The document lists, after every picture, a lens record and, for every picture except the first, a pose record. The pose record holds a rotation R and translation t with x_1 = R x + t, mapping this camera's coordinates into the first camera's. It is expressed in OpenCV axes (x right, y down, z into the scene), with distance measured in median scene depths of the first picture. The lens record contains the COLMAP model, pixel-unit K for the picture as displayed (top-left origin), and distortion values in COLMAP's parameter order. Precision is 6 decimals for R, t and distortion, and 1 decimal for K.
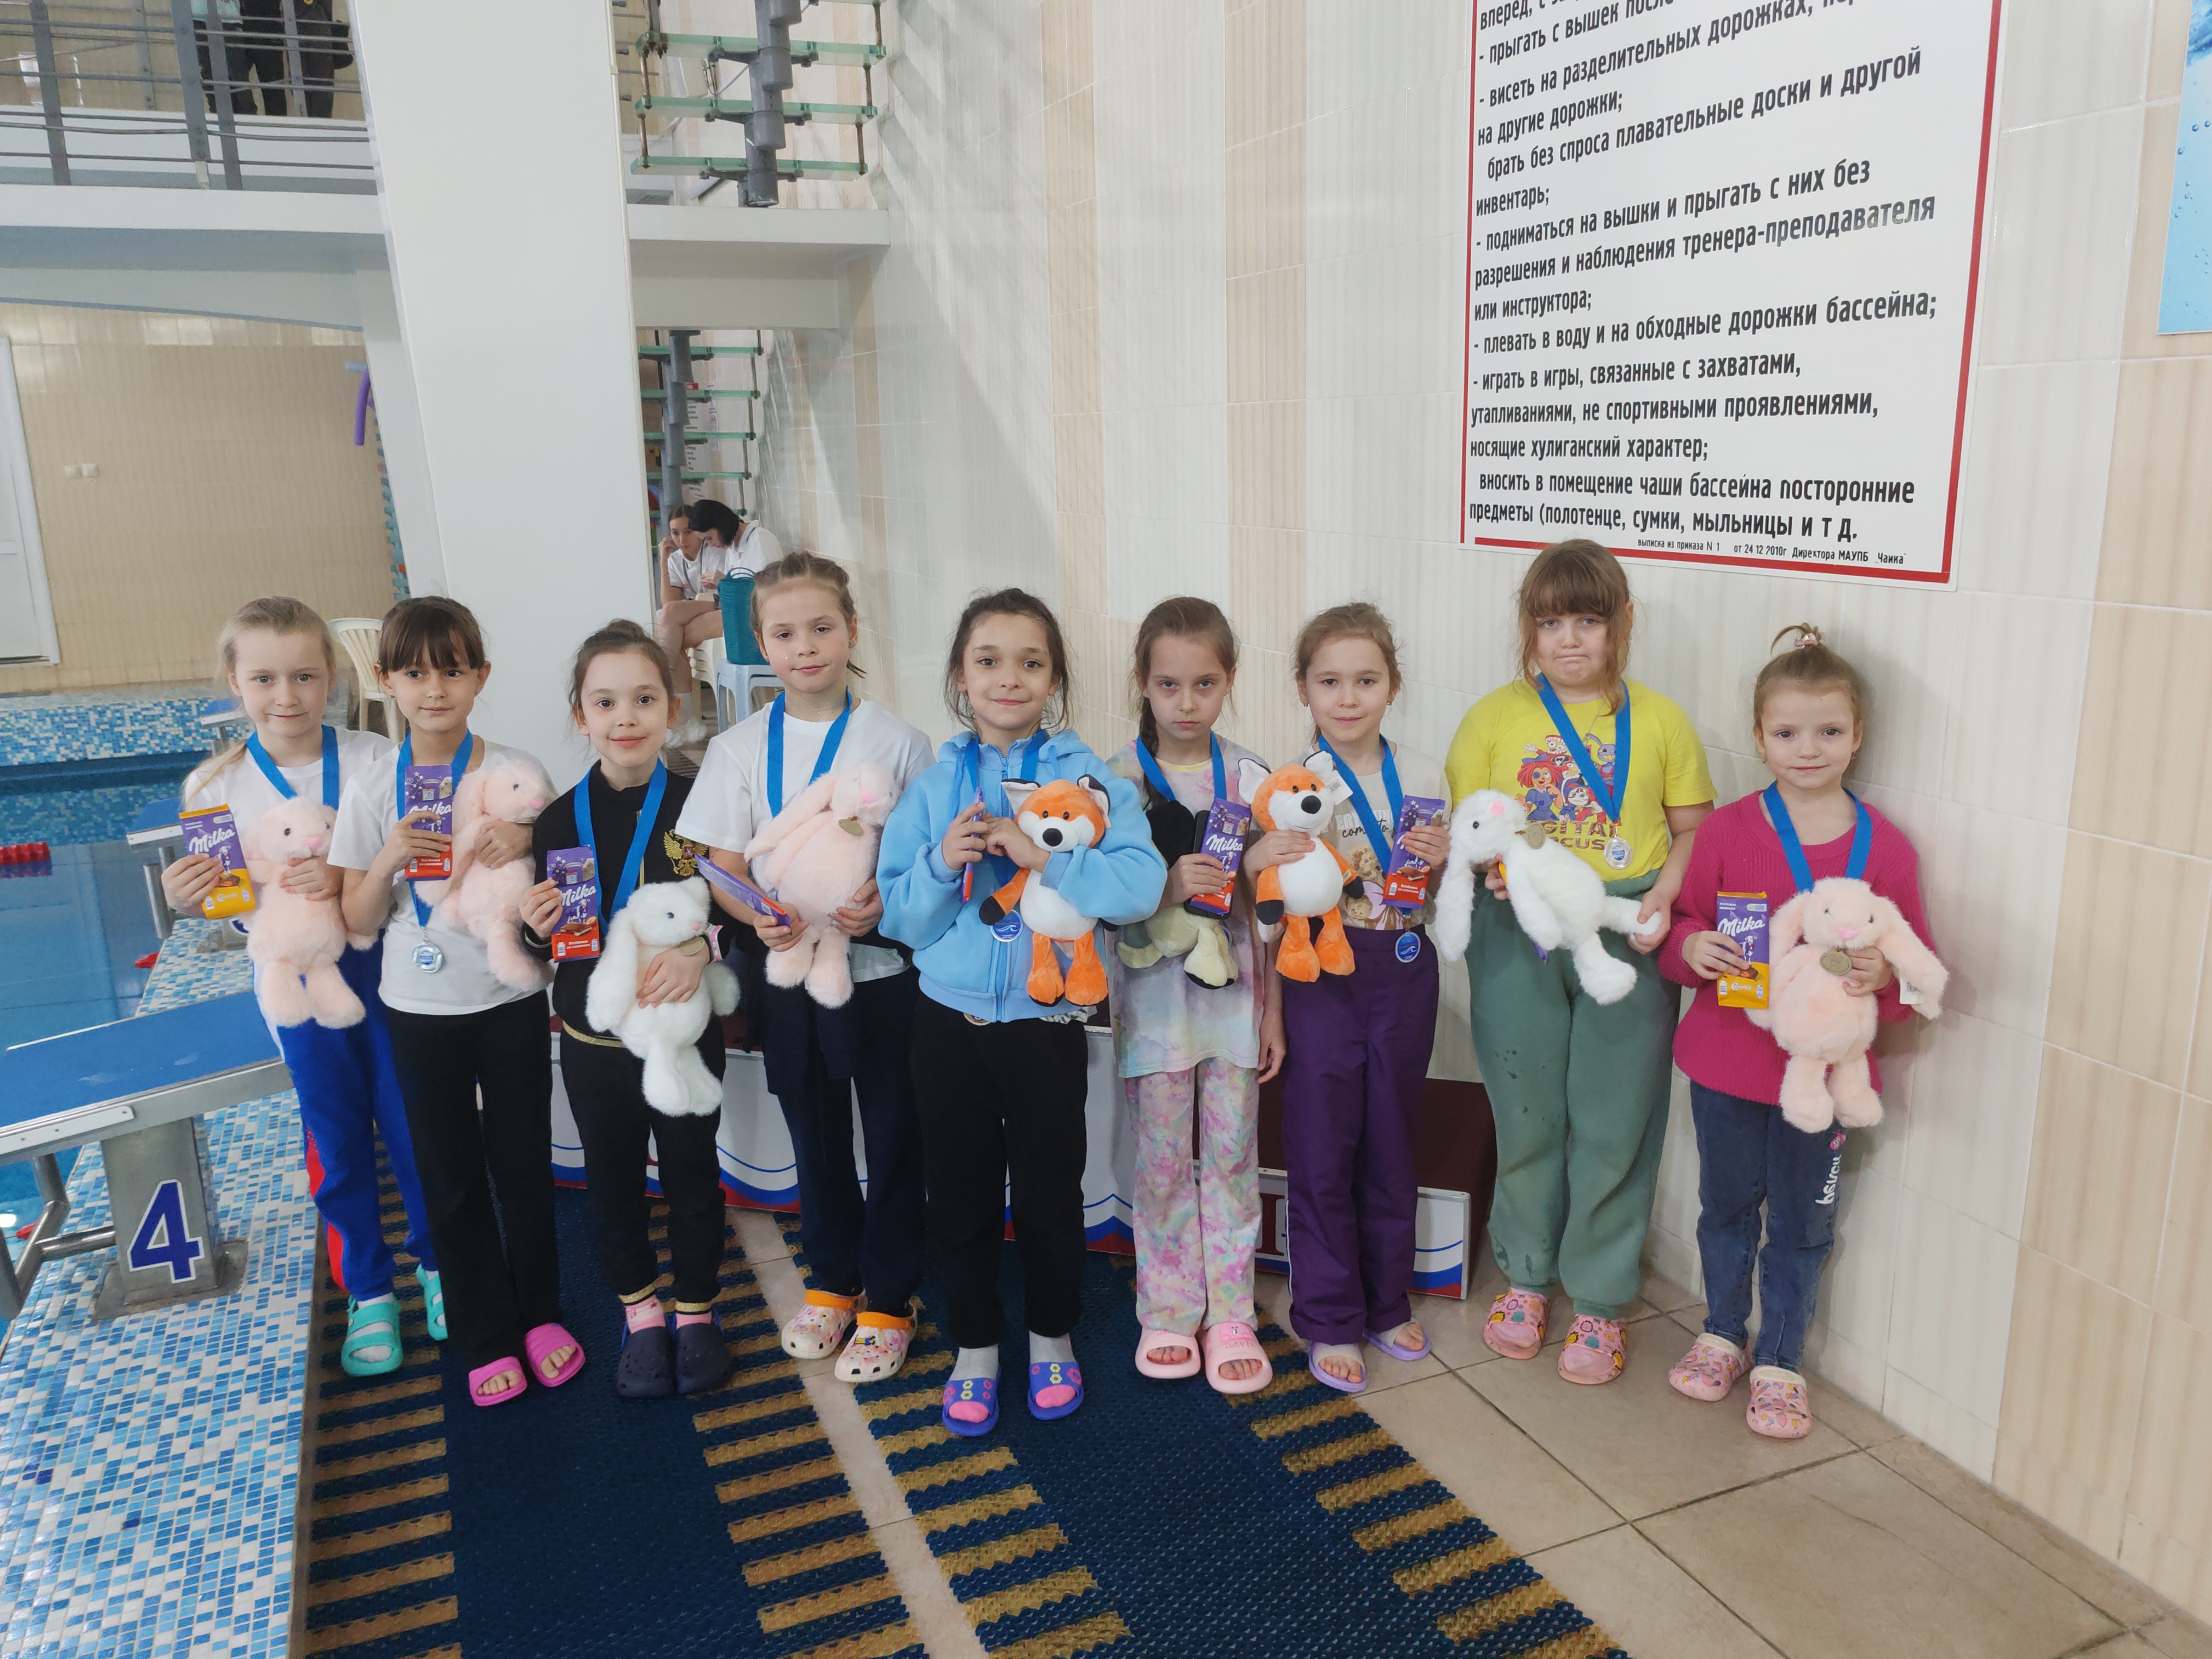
lens RADIAL K [[1698.0, 0, 1097.6], [0, 1698.0, 836.1], [0, 0, 1]] dist [0.022835, -0.005358]
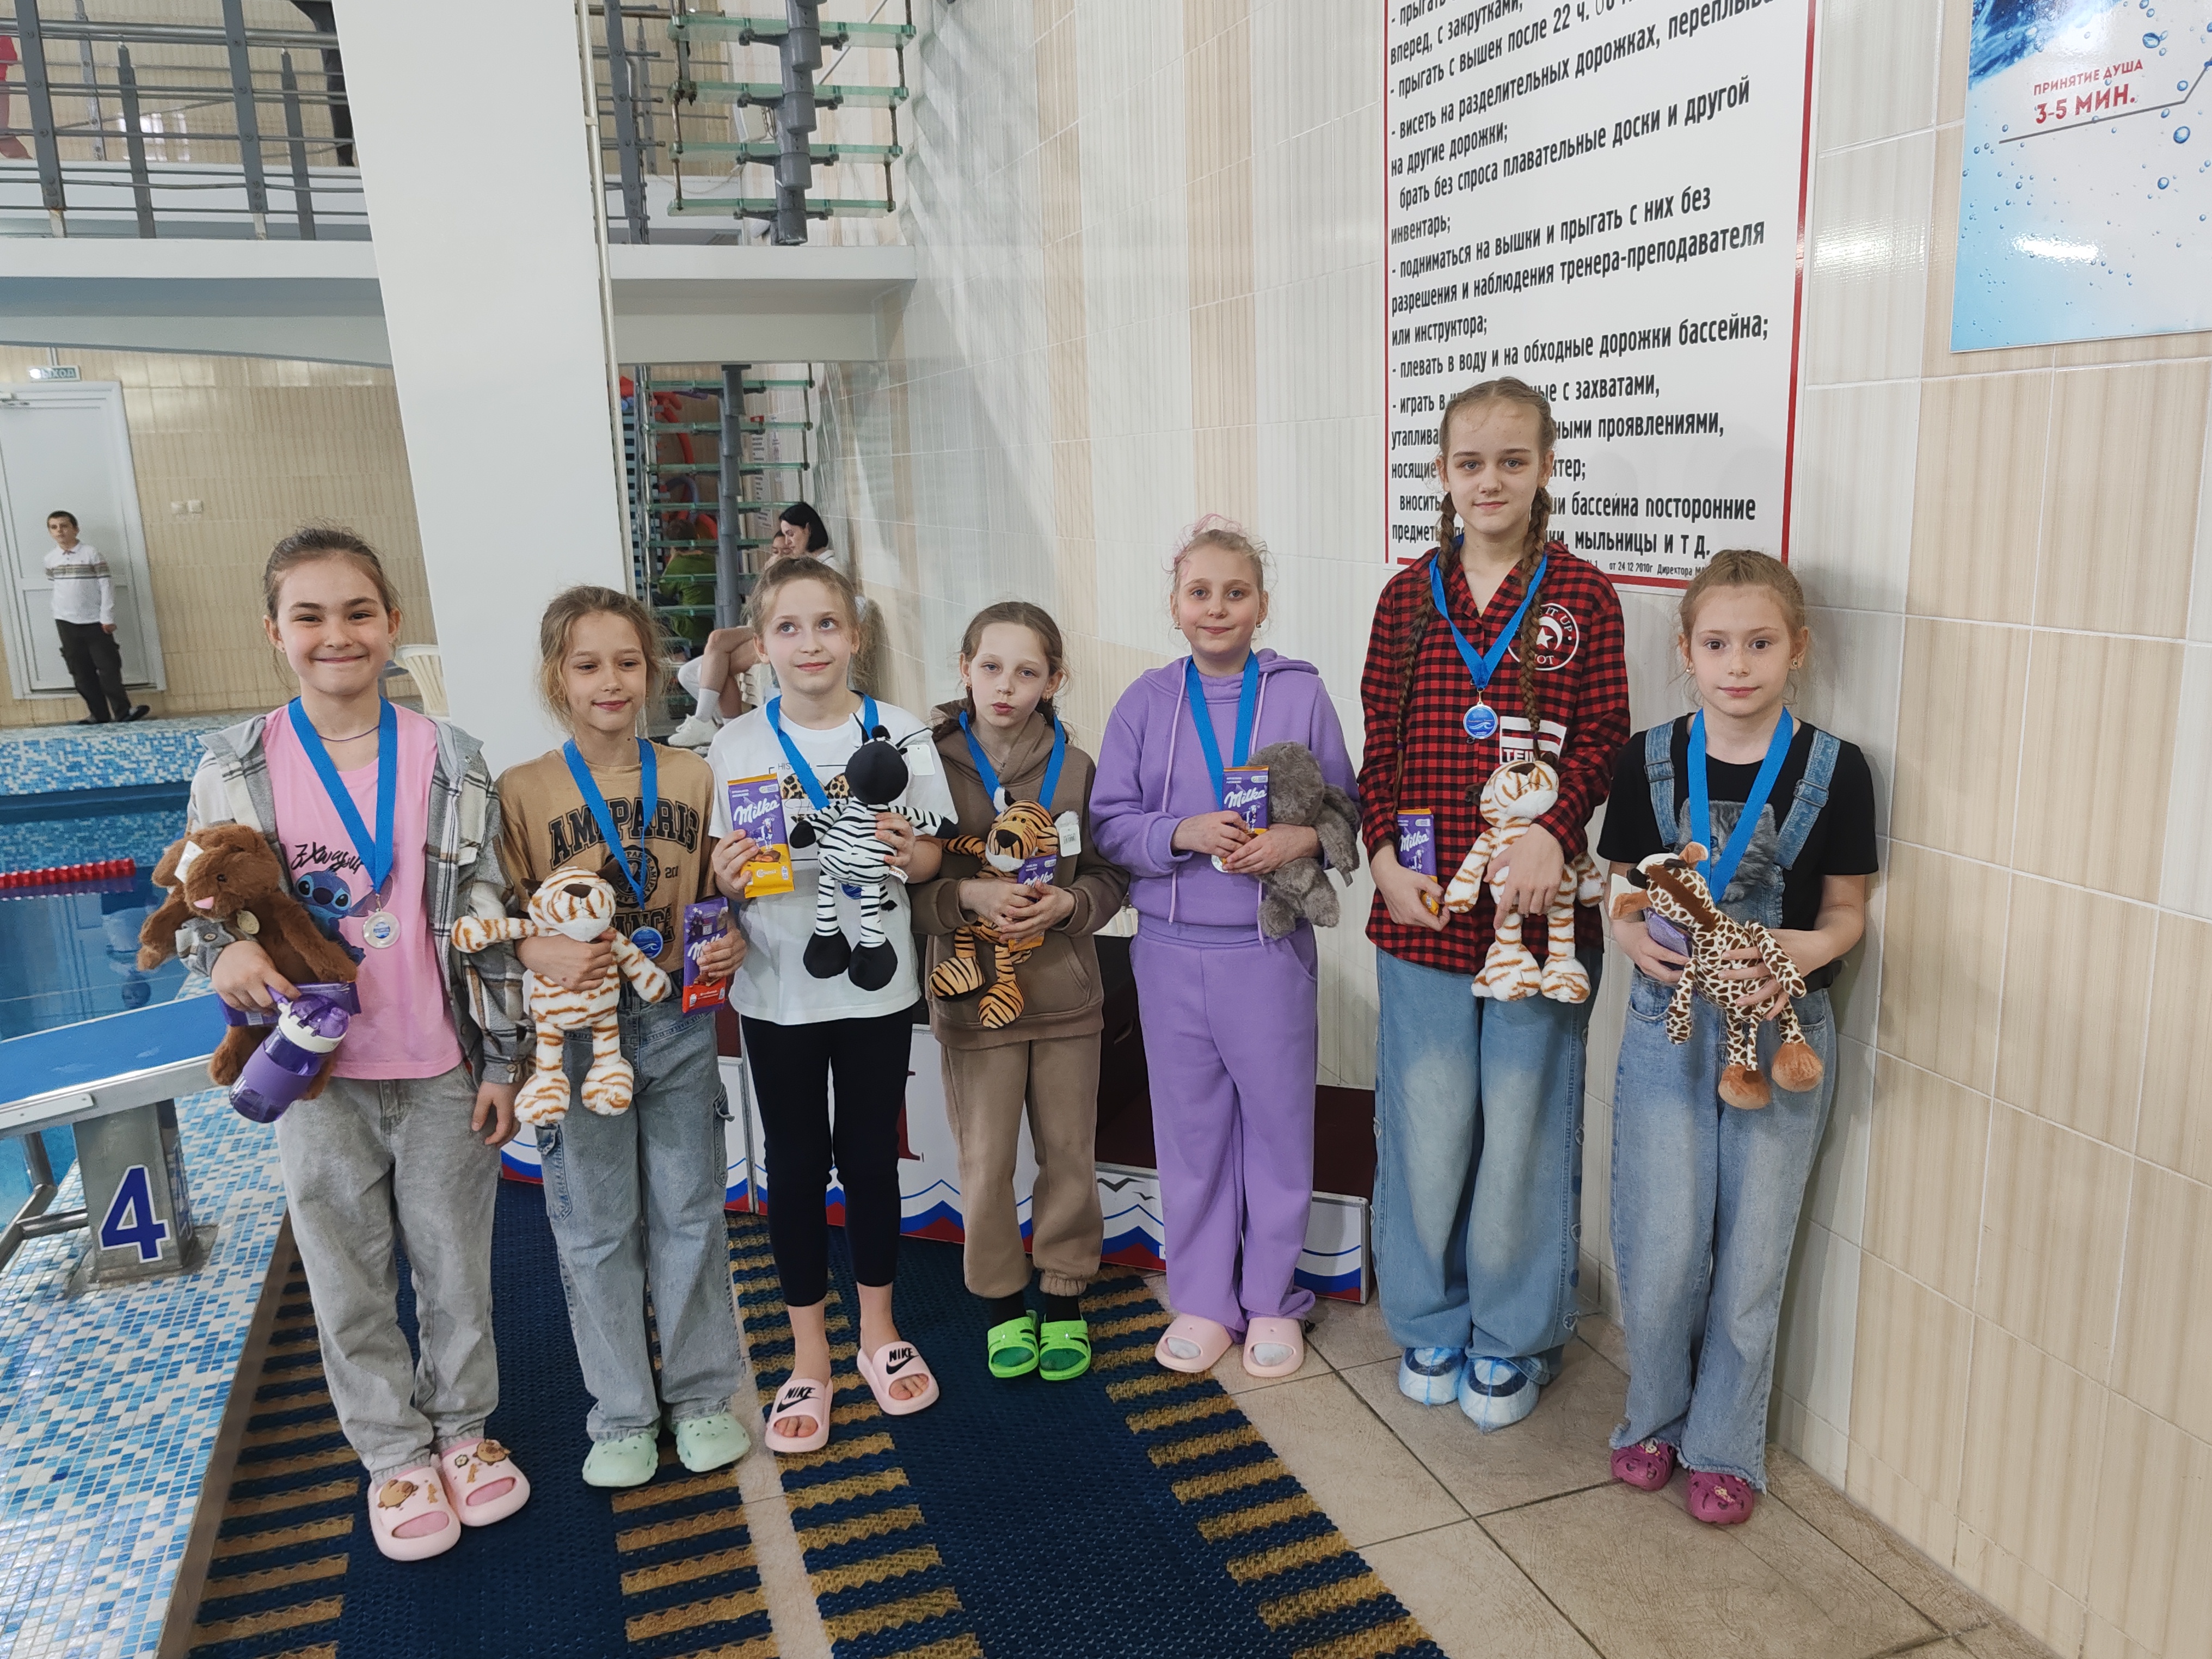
lens RADIAL K [[1705.7, 0, 1097.1], [0, 1705.7, 835.8], [0, 0, 1]] dist [0.018664, -0.003158]
pose [[0.997803, 0.003084, -0.066182, 0.126837], [-0.004126, 0.999869, -0.015627, 0.009261], [0.066125, 0.015865, 0.997685, -0.034982]]
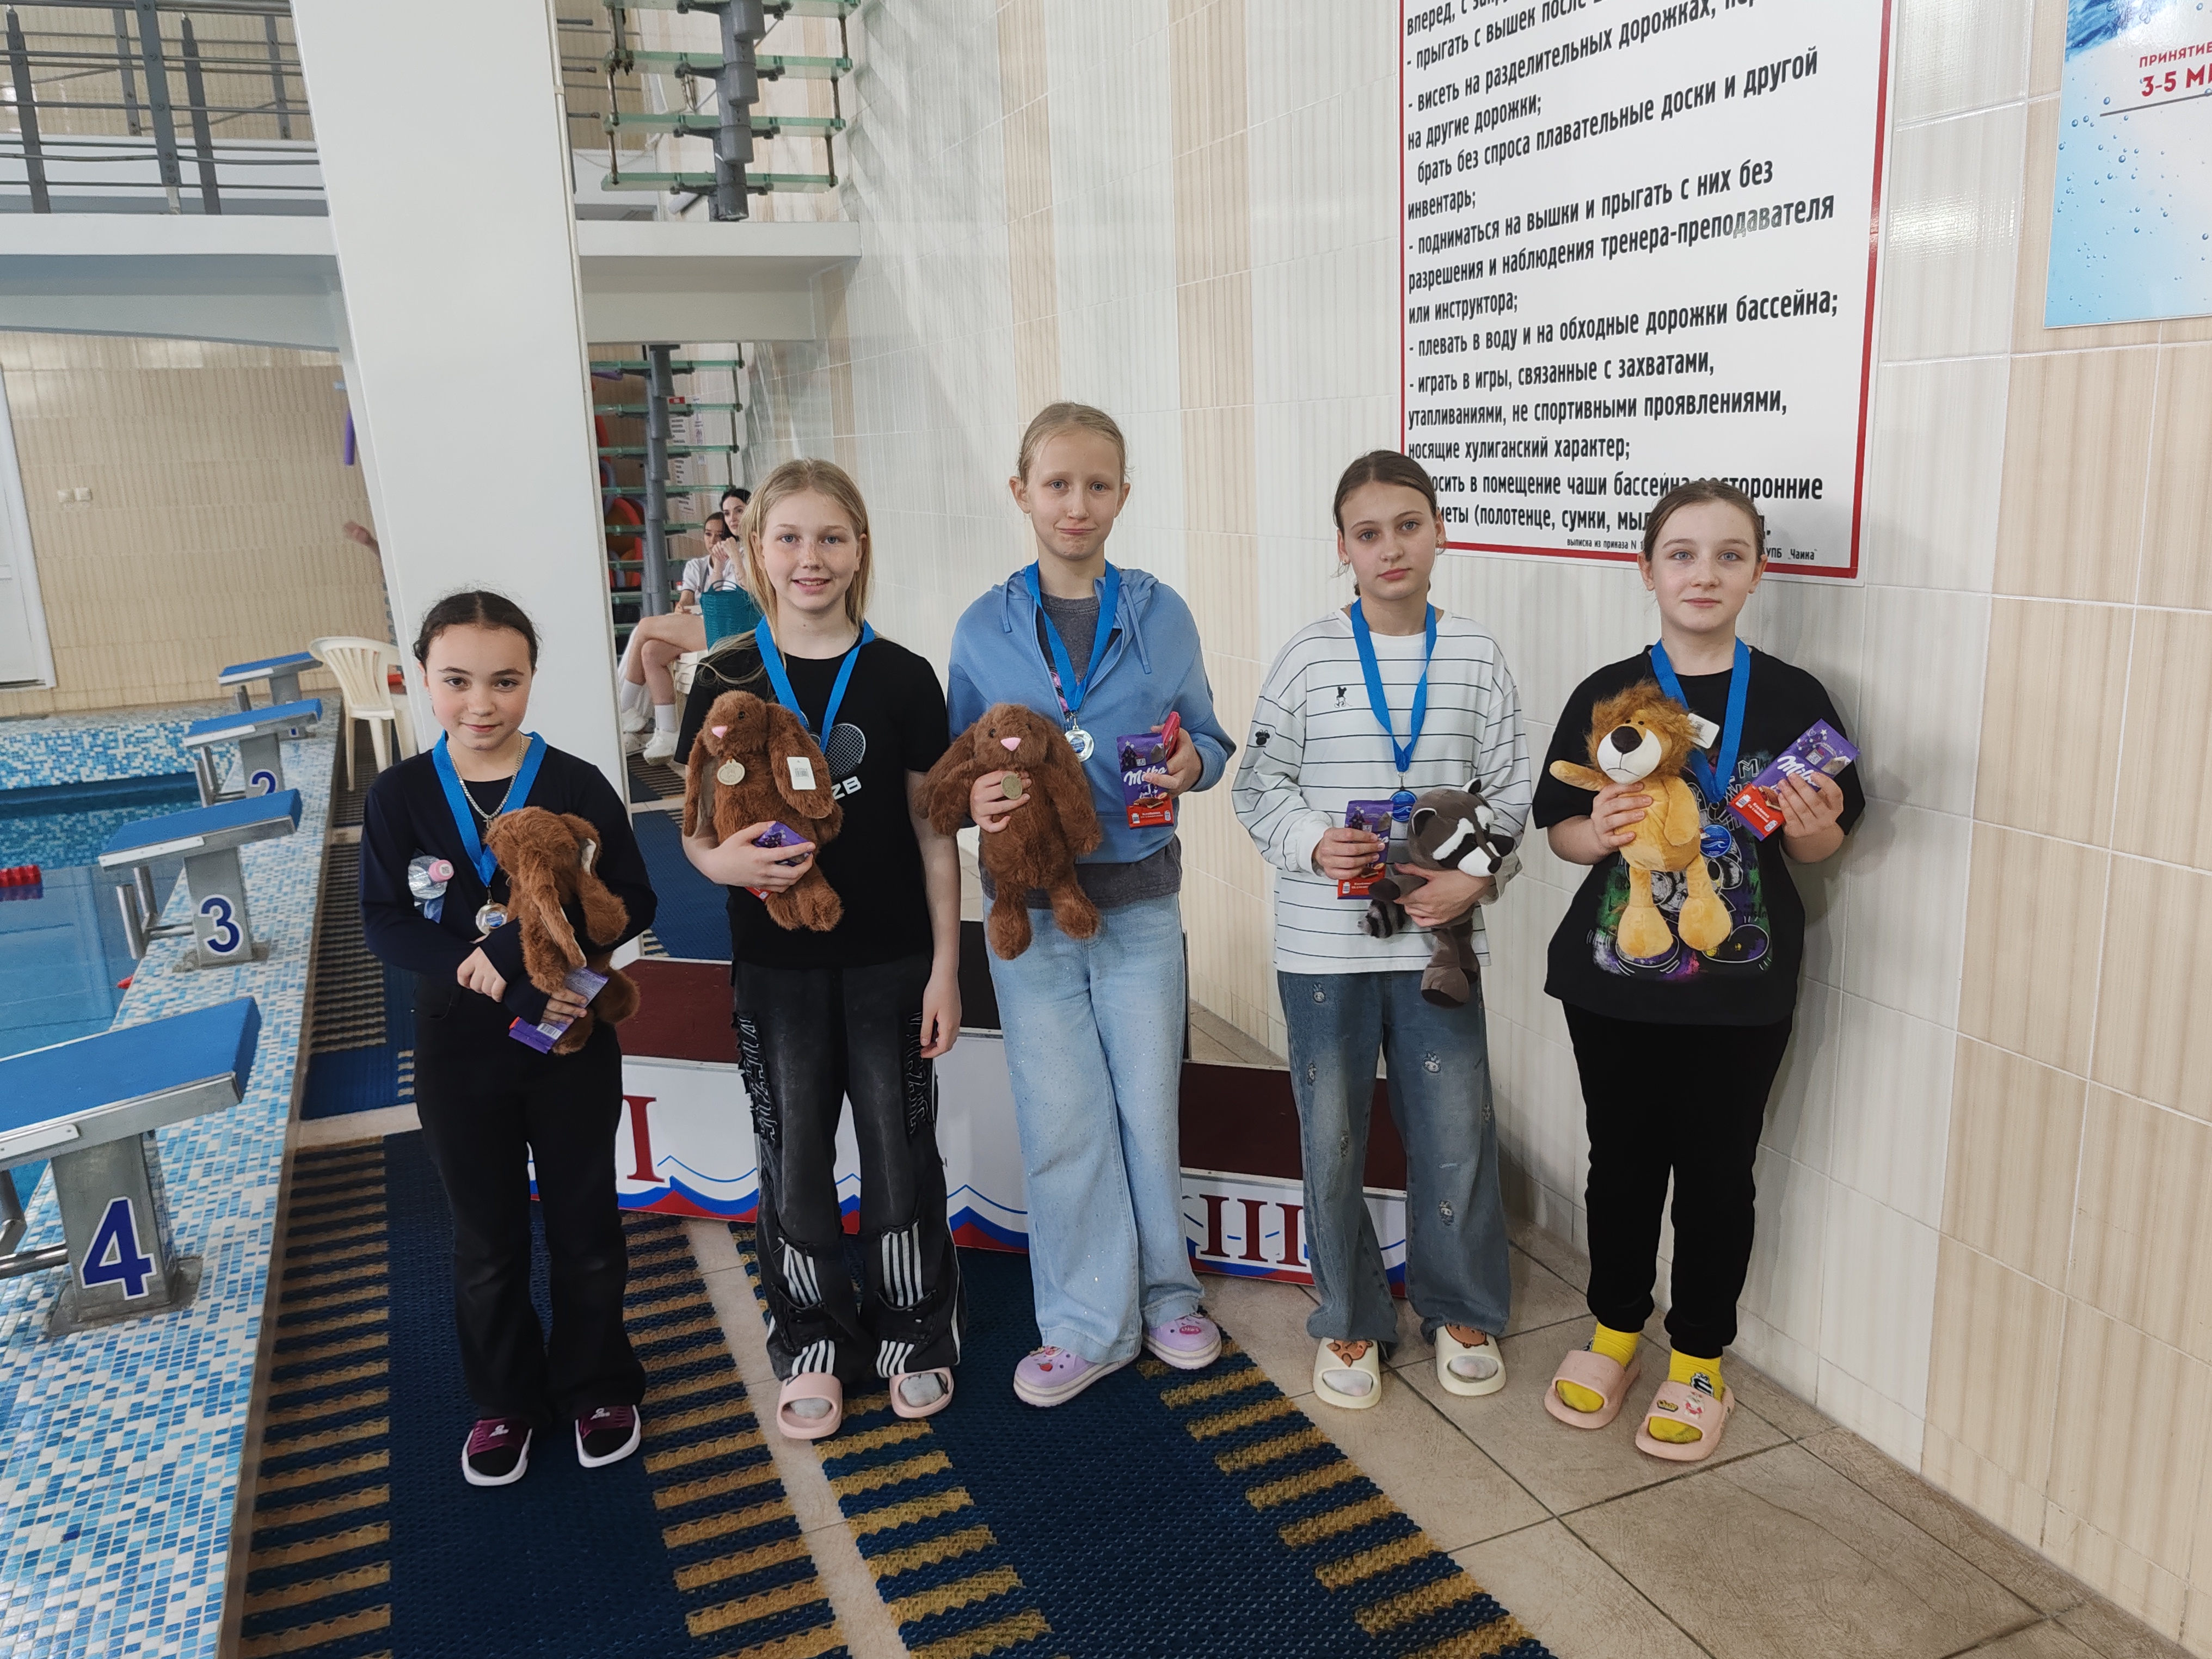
lens RADIAL K [[1705.7, 0, 1098.7], [0, 1705.7, 836.3], [0, 0, 1]] dist [0.024024, -0.014976]
pose [[0.999848, -0.015645, -0.007684, 0.046095], [0.015616, 0.999871, -0.003851, 0.000850], [0.007743, 0.003730, 0.999963, -0.010497]]
